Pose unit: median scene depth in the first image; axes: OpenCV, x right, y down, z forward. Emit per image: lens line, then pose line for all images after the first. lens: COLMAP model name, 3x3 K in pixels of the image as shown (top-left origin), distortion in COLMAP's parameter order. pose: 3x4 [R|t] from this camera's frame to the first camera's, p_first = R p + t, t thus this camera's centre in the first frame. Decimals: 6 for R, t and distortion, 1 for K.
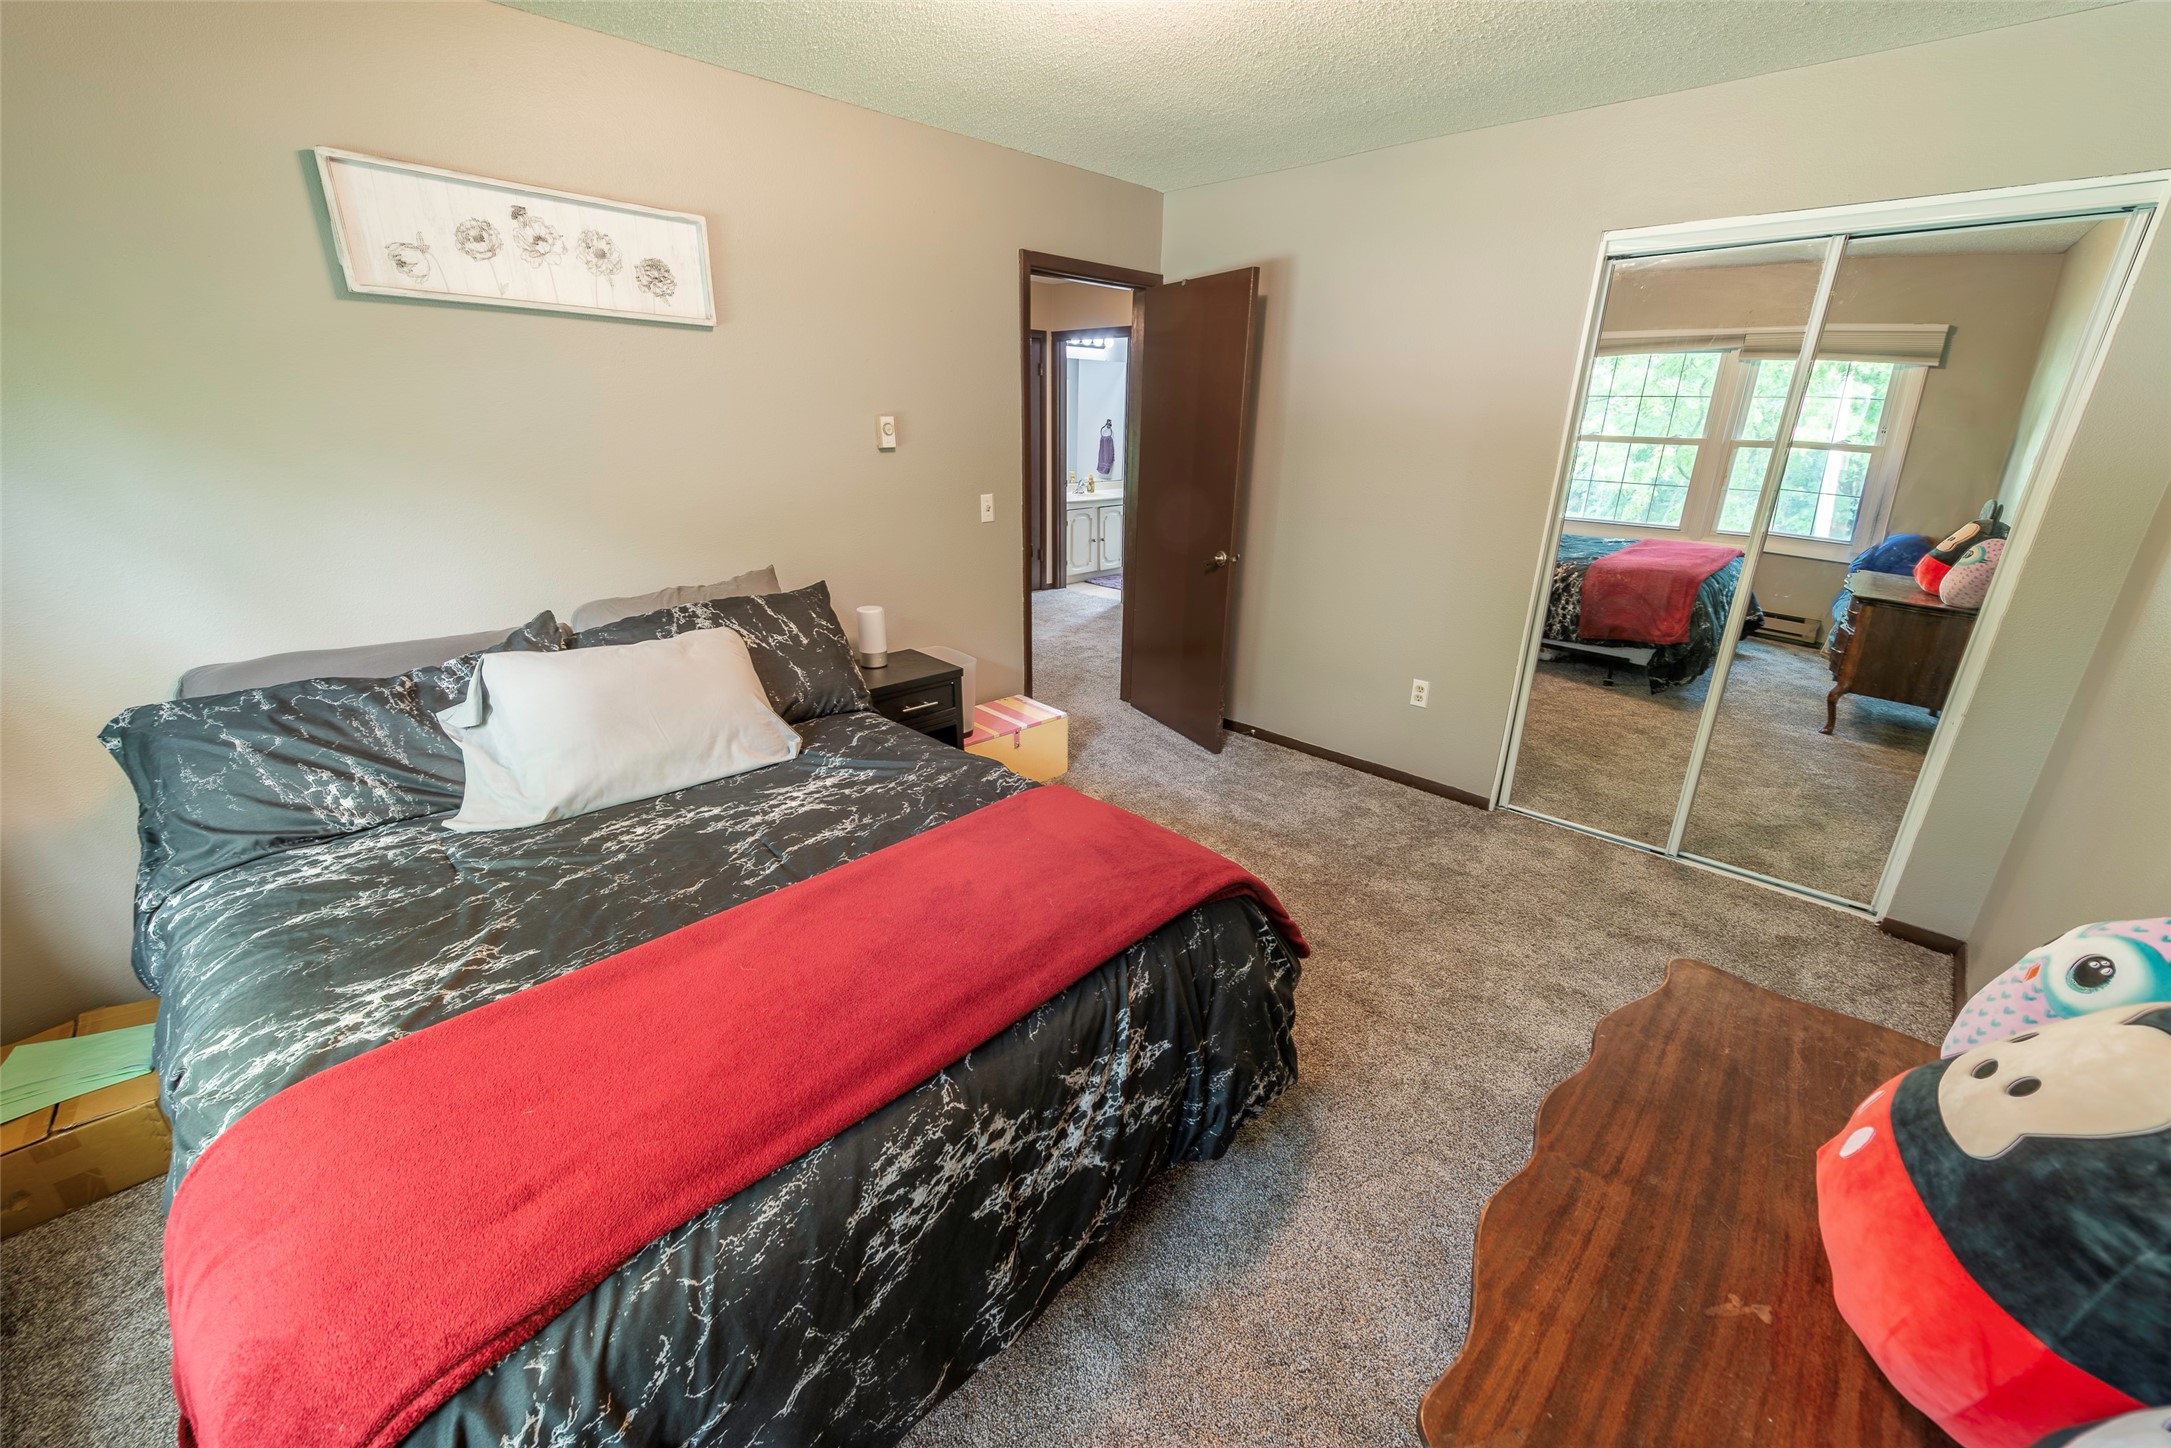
lens RADIAL K [[844.4, 0, 1088.5], [0, 844.4, 714.1], [0, 0, 1]] dist [0.010676, -0.003349]
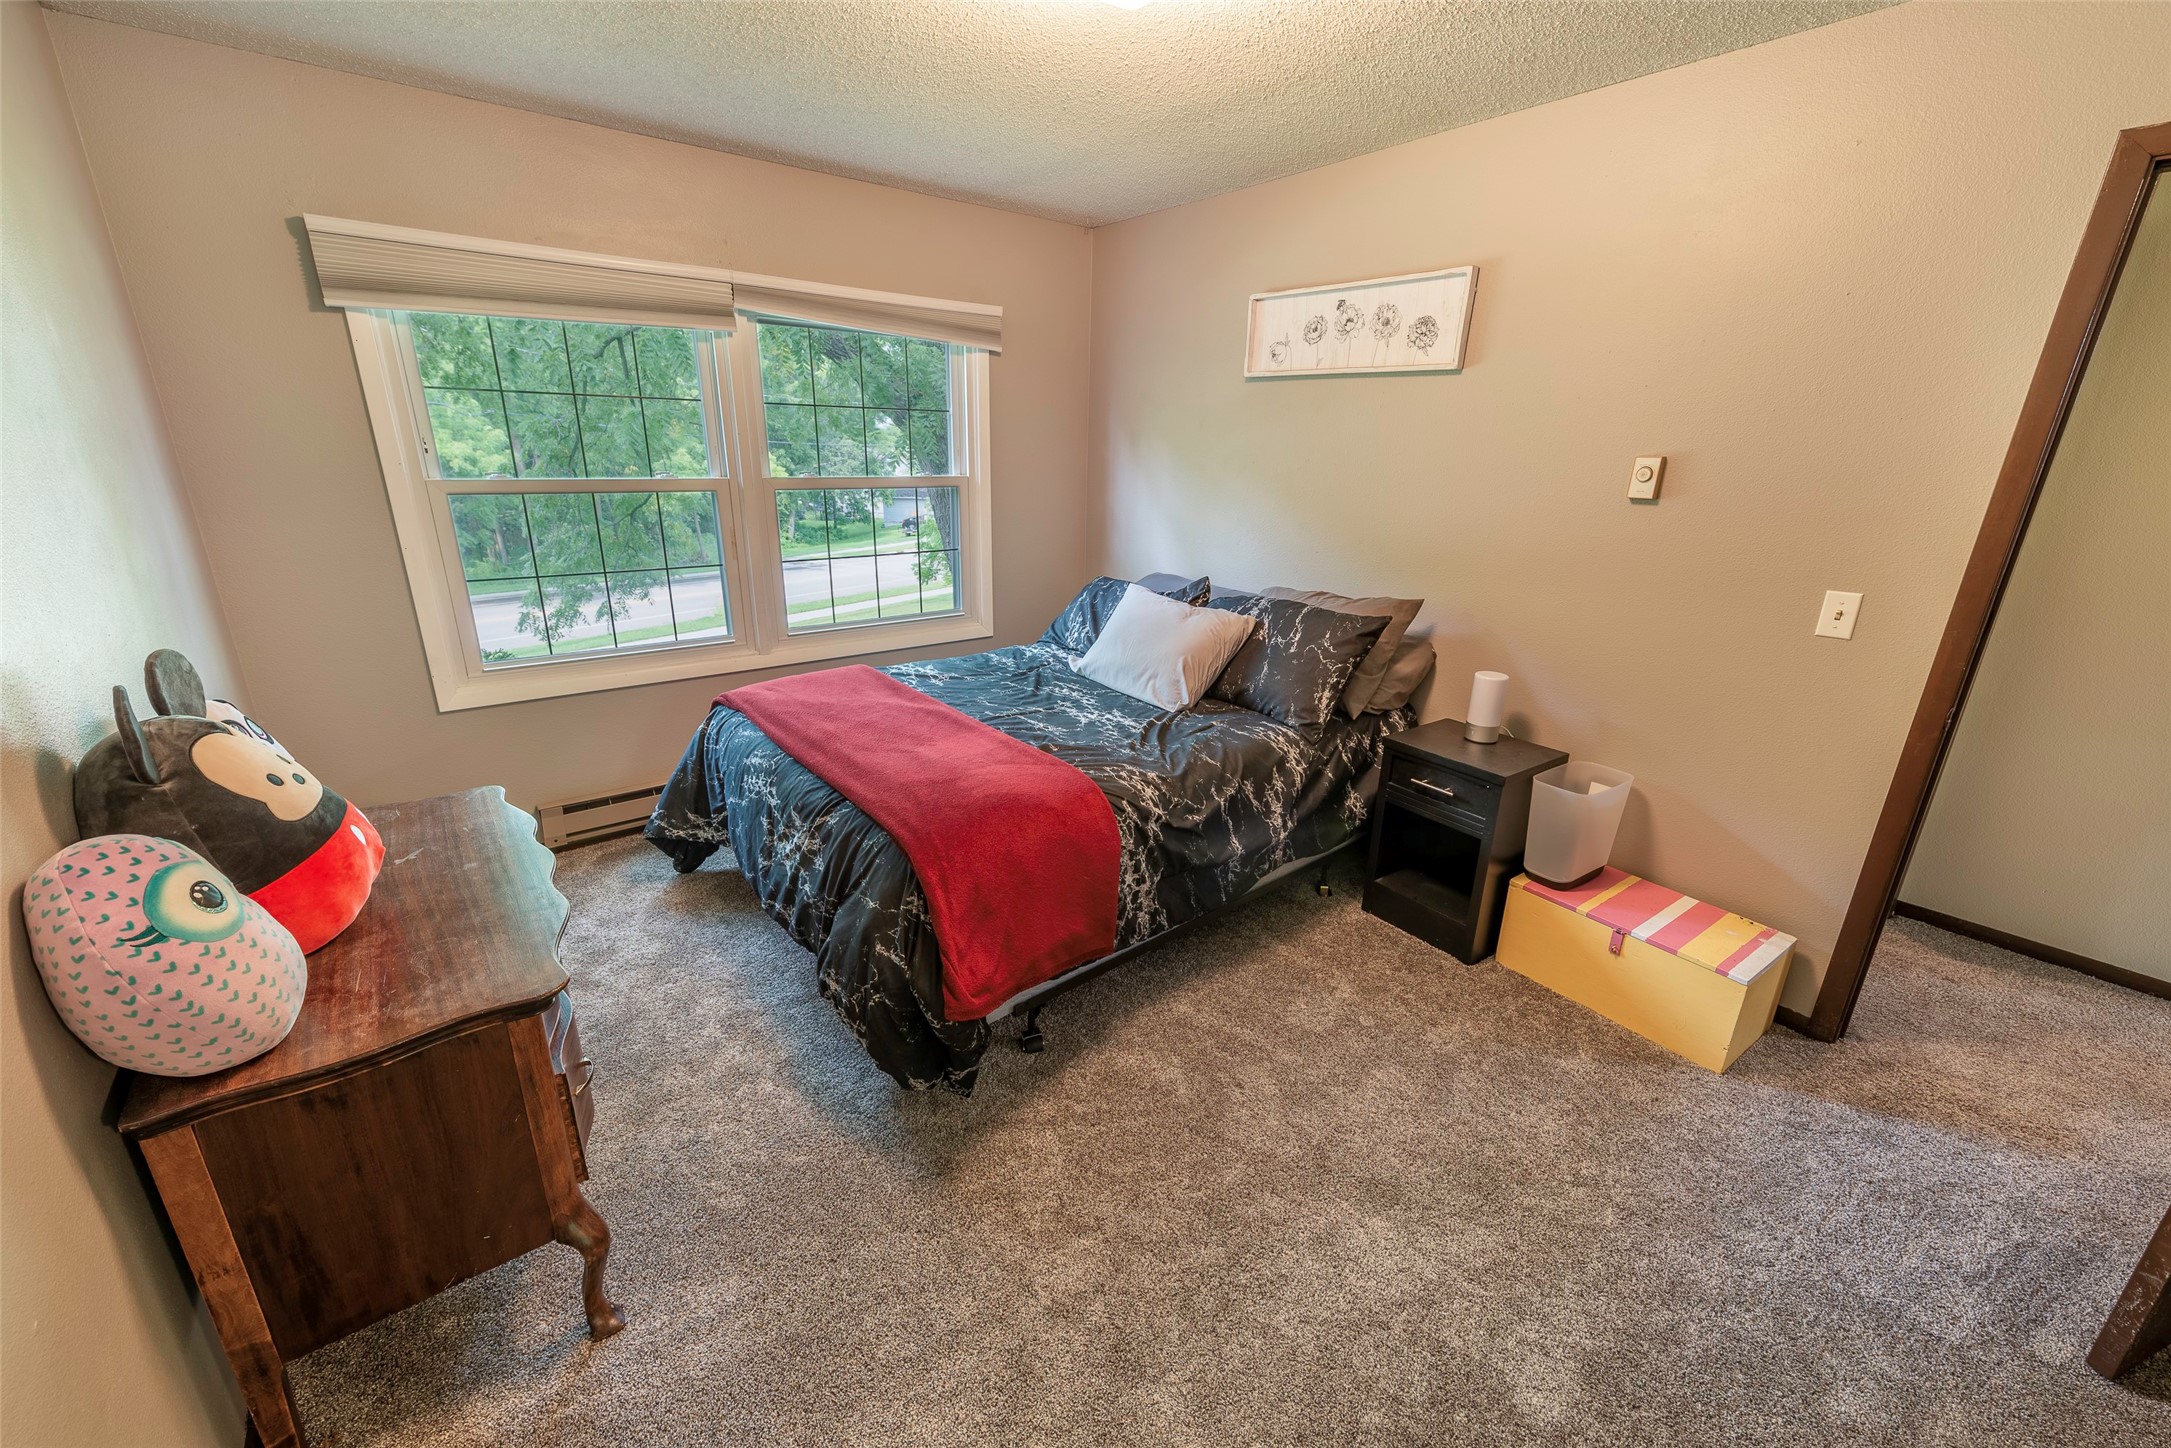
lens RADIAL K [[844.4, 0, 1078.1], [0, 844.4, 727.3], [0, 0, 1]] dist [0.010676, -0.003349]
pose [[-0.136572, 0.303723, -0.942921, 0.893163], [-0.353546, 0.874214, 0.332799, -0.305786], [0.925393, 0.378818, -0.012013, 0.899768]]
